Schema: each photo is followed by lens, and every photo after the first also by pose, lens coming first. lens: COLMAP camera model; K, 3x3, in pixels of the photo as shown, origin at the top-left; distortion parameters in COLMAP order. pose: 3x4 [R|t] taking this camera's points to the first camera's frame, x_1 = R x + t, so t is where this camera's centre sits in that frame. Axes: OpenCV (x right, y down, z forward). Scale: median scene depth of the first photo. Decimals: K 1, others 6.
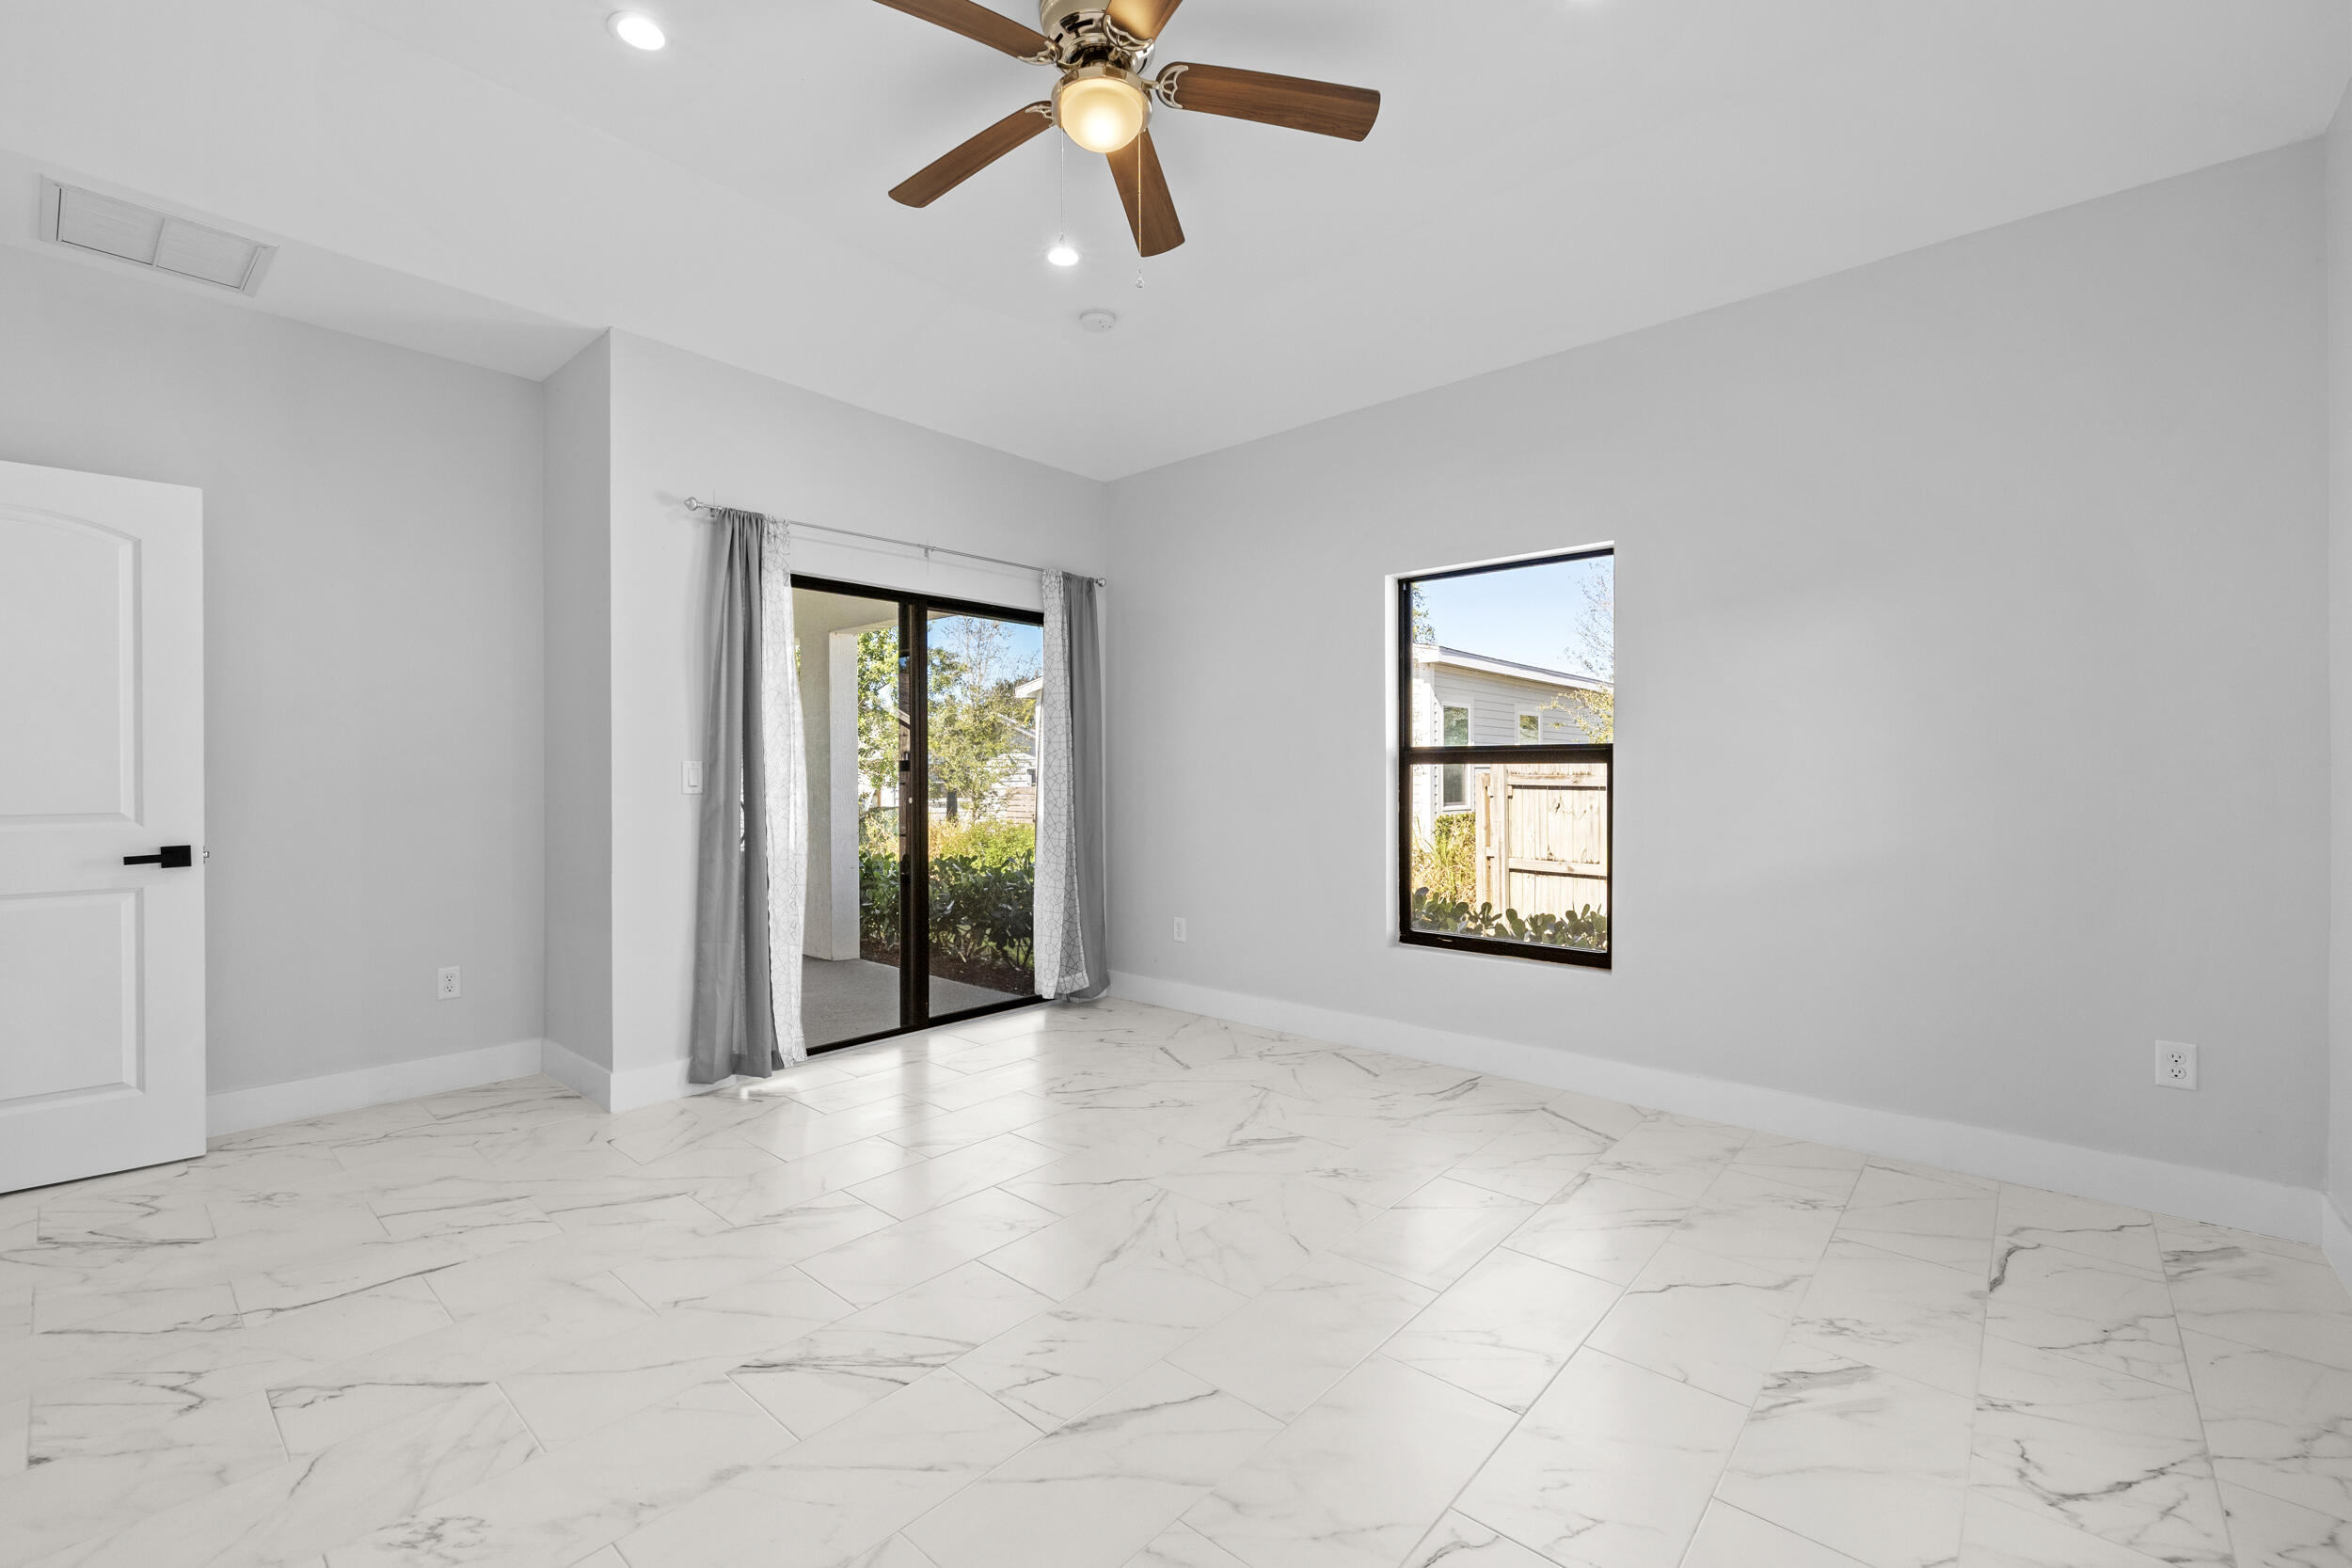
lens RADIAL K [[990.5, 0, 1156.7], [0, 990.5, 779.4], [0, 0, 1]] dist [-0.000585, 0.000145]
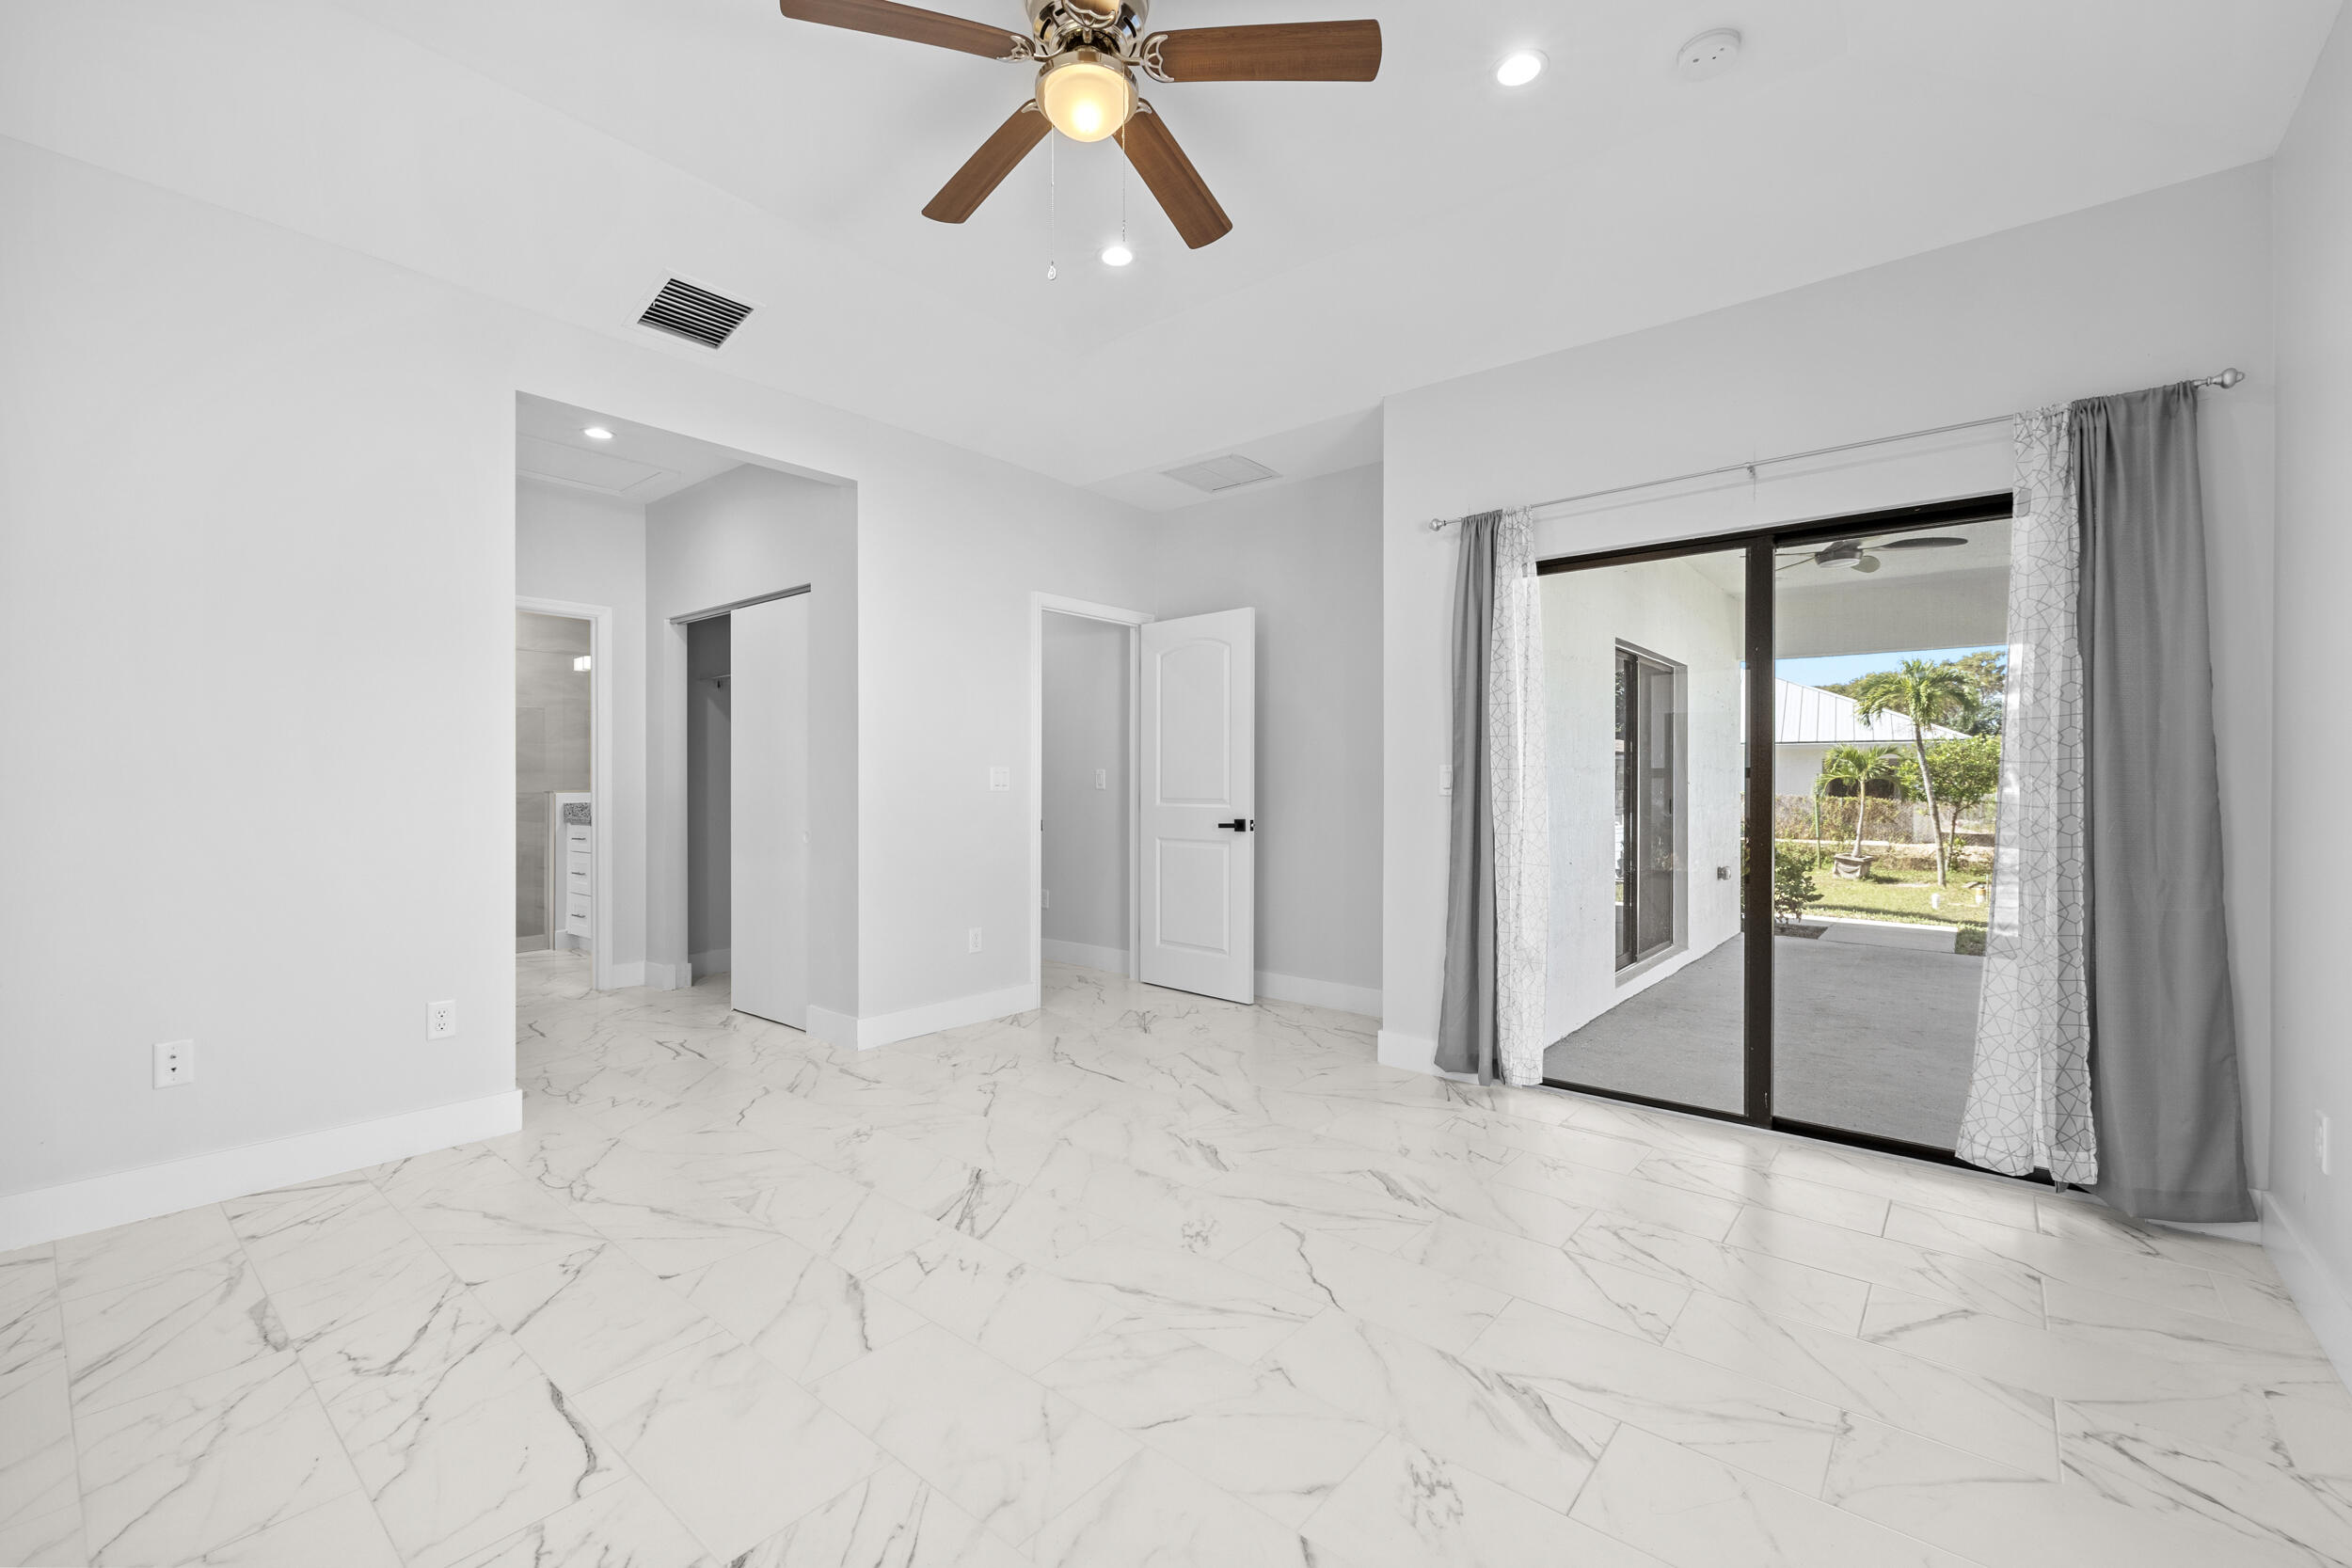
lens RADIAL K [[990.5, 0, 1156.7], [0, 990.5, 779.4], [0, 0, 1]] dist [-0.000585, 0.000145]
pose [[0.027815, 0.000140, -0.999613, 0.696663], [-0.006554, 0.999979, -0.000043, -0.000459], [0.999592, 0.006552, 0.027815, 0.780749]]
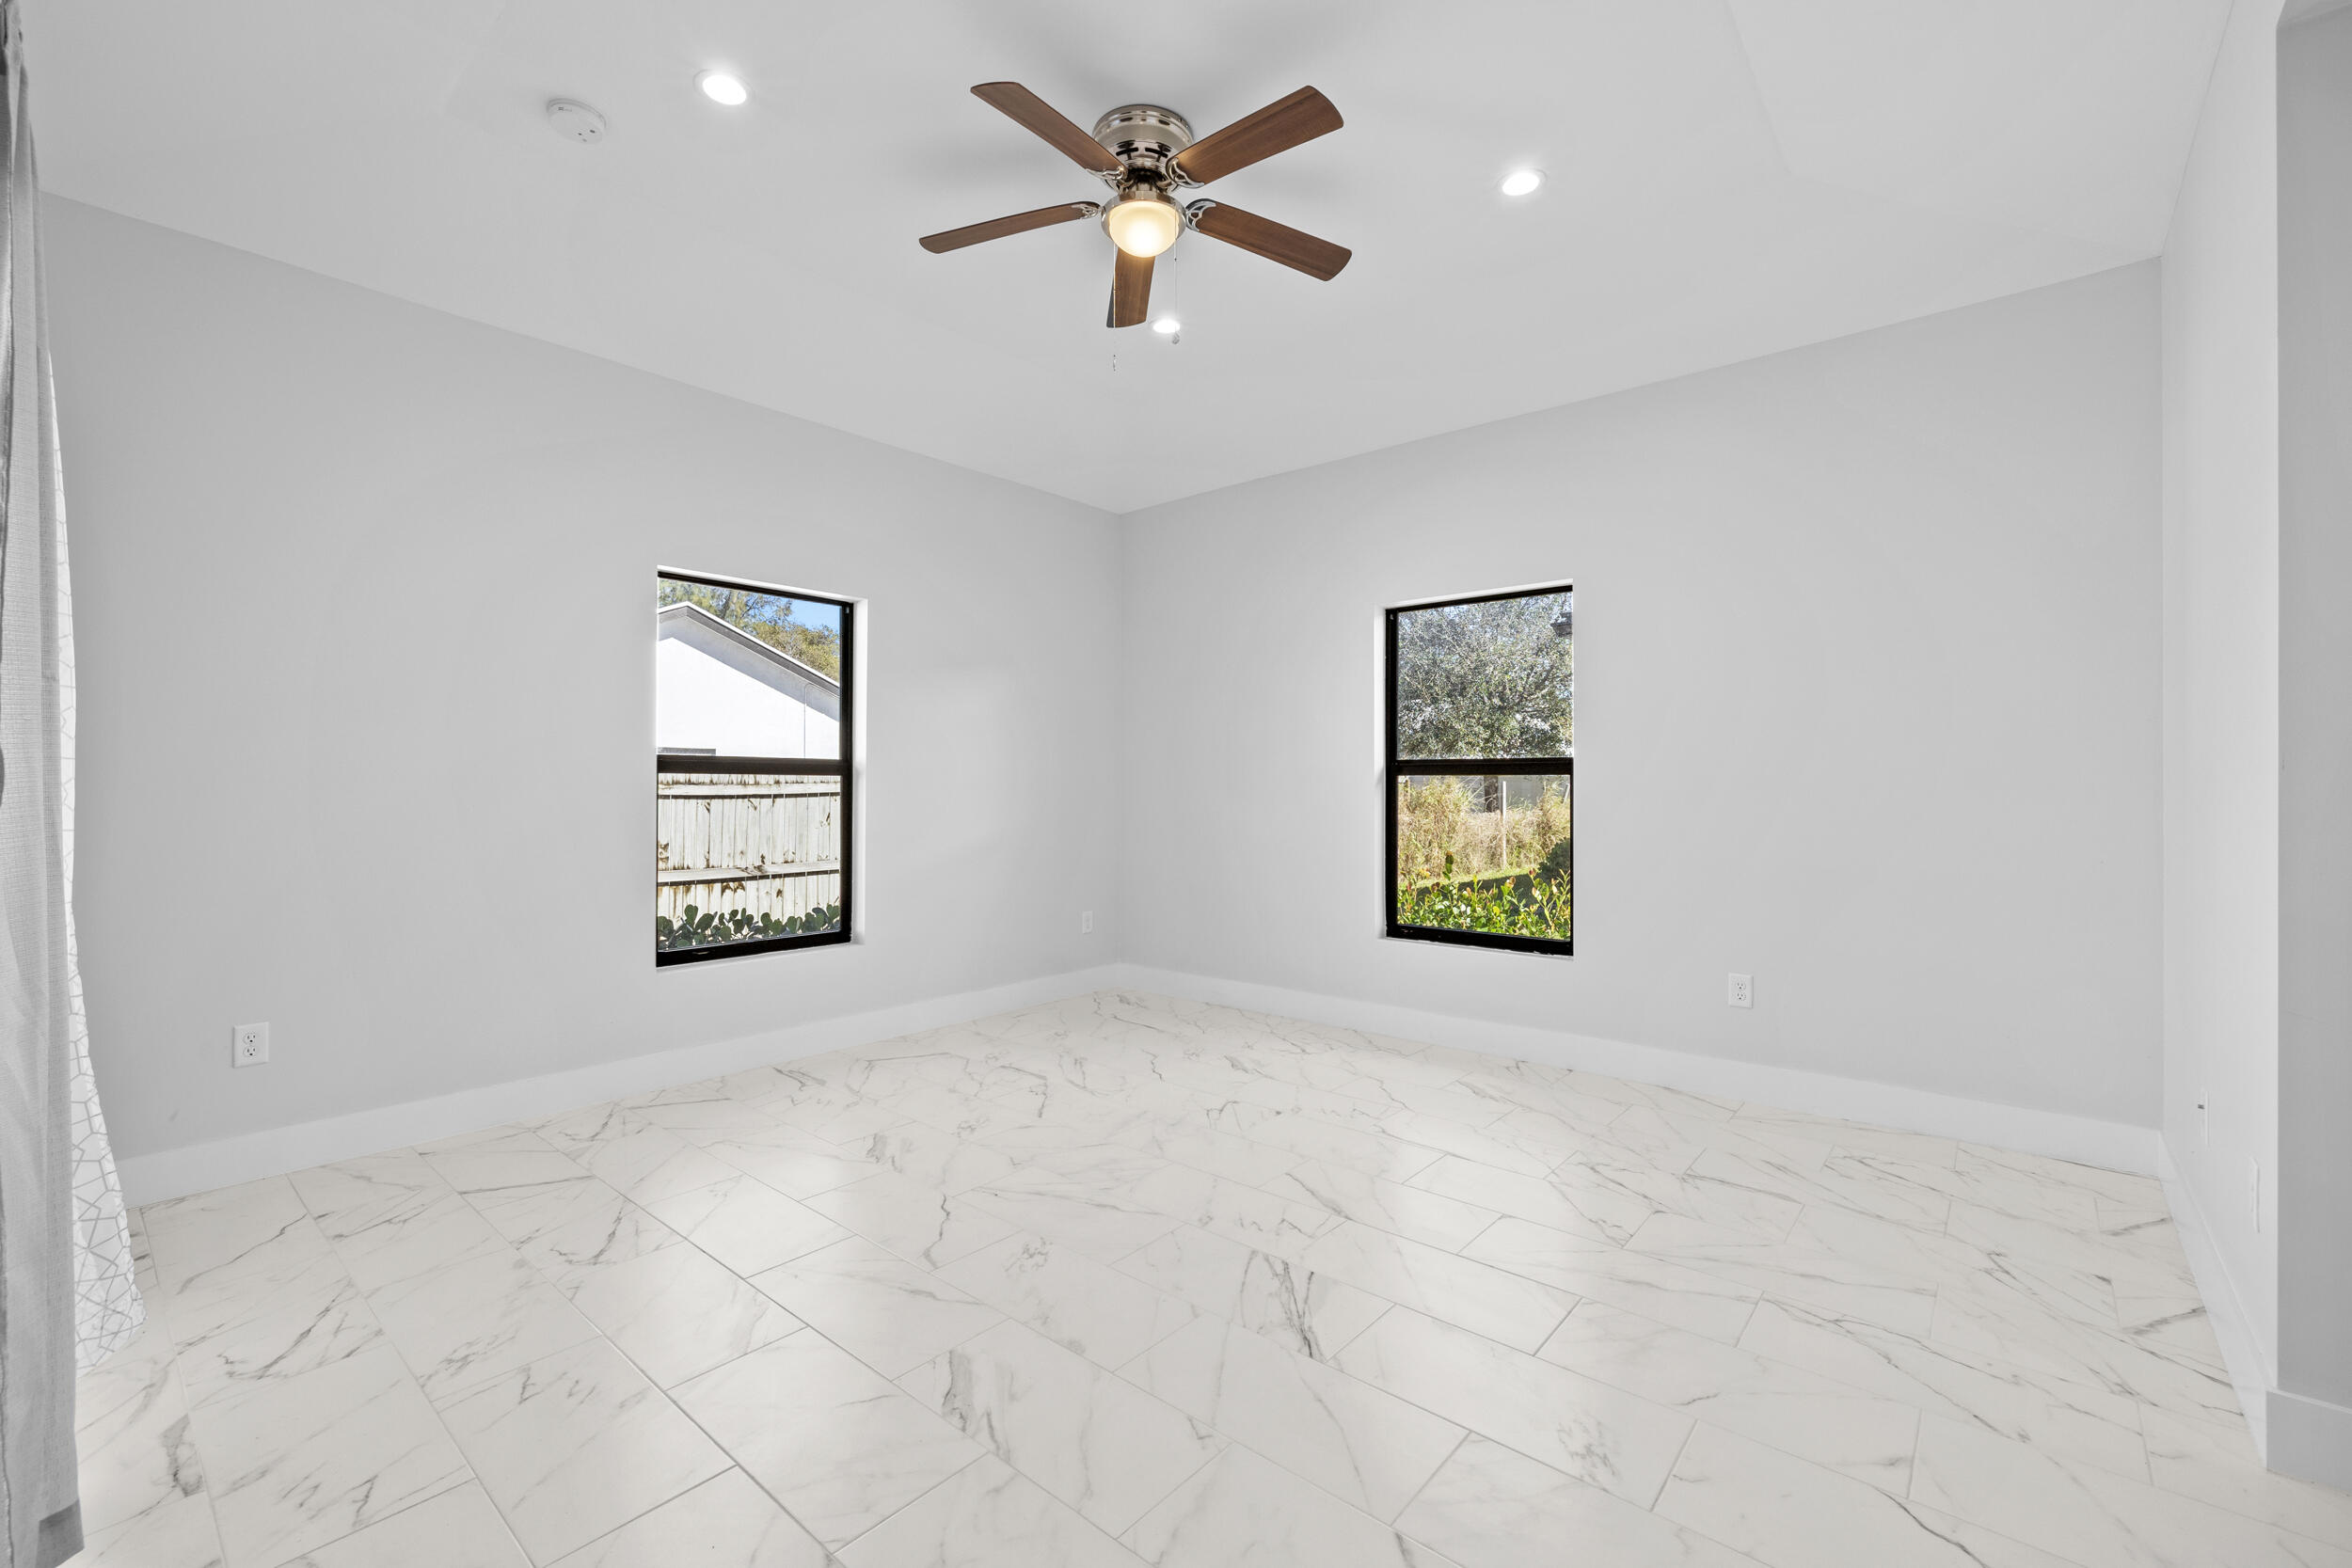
lens RADIAL K [[978.8, 0, 1165.8], [0, 978.8, 781.3], [0, 0, 1]] dist [-0.001801, -0.000007]
pose [[-0.020577, 0.008363, 0.999753, -0.915989], [0.004486, 0.999956, -0.008272, 0.003470], [-0.999778, 0.004314, -0.020613, 0.747214]]
